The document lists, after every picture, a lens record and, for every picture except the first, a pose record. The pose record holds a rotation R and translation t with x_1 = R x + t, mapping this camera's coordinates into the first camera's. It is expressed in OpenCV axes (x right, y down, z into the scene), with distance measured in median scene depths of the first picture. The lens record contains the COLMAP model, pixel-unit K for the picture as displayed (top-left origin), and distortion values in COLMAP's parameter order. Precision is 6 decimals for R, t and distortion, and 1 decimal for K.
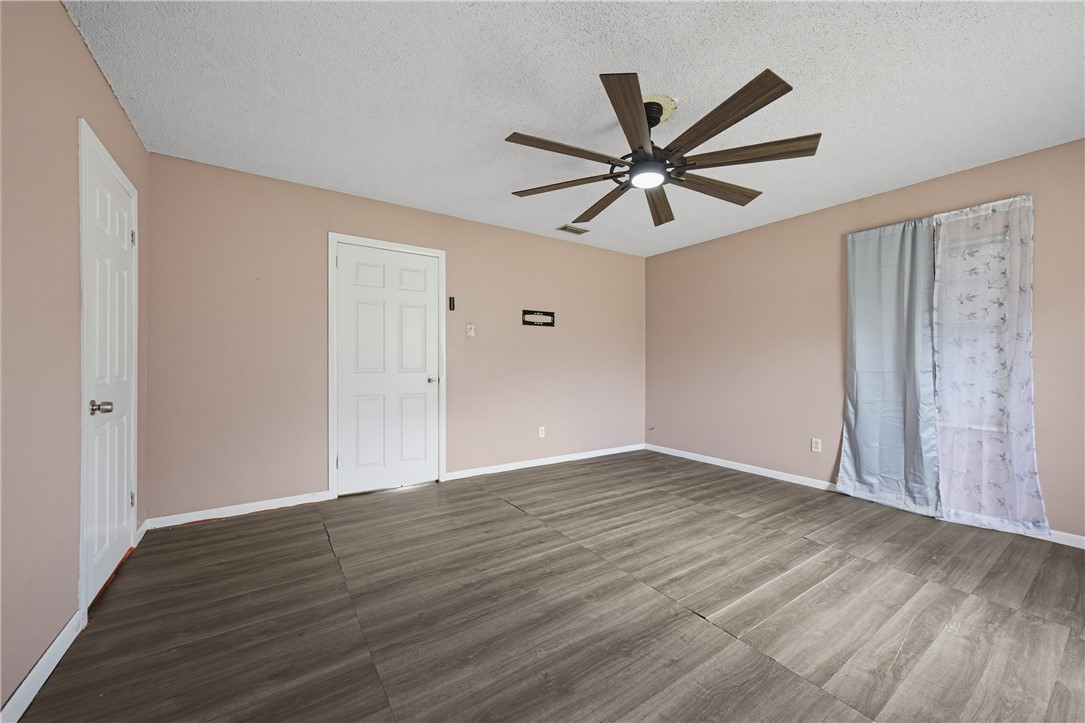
lens RADIAL K [[413.0, 0, 540.8], [0, 413.0, 358.5], [0, 0, 1]] dist [0.000761, -0.000022]
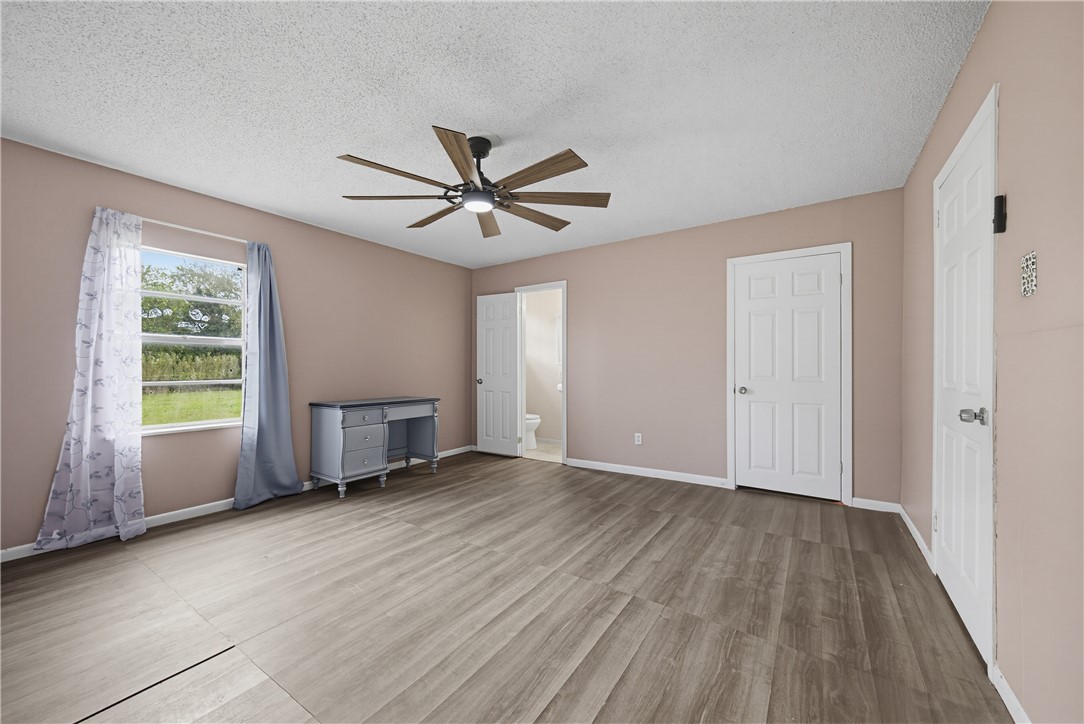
lens RADIAL K [[412.6, 0, 540.8], [0, 412.6, 365.2], [0, 0, 1]] dist [0.000761, -0.000022]
pose [[-0.922610, -0.002215, -0.385728, 0.478504], [-0.000211, 0.999986, -0.005239, 0.005719], [0.385735, -0.004752, -0.922597, 1.893284]]
